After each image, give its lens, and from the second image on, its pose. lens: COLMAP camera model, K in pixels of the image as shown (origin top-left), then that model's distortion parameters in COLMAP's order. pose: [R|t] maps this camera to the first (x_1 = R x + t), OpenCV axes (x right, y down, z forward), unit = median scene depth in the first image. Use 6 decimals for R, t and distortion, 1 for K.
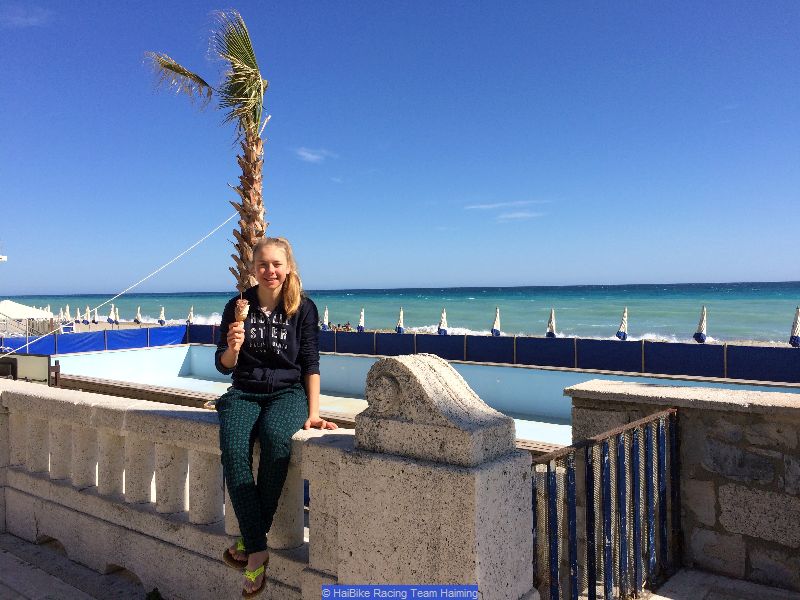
lens RADIAL K [[749.3, 0, 400.0], [0, 749.3, 300.0], [0, 0, 1]] dist [0.008288, 0.007806]
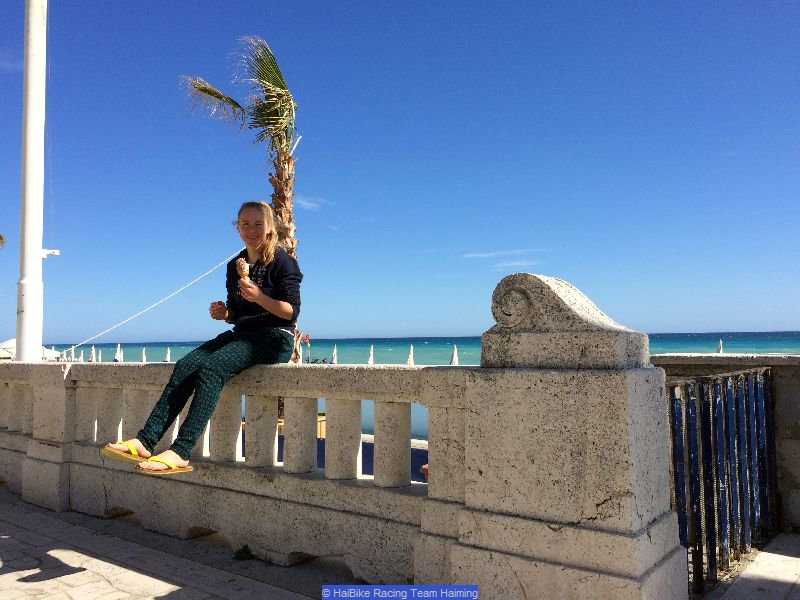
lens RADIAL K [[748.9, 0, 397.0], [0, 748.9, 300.2], [0, 0, 1]] dist [0.015455, -0.007247]
pose [[0.999994, 0.000510, -0.003312, -0.126395], [-0.000723, 0.997899, -0.064787, 0.131121], [0.003272, 0.064790, 0.997894, 0.010919]]
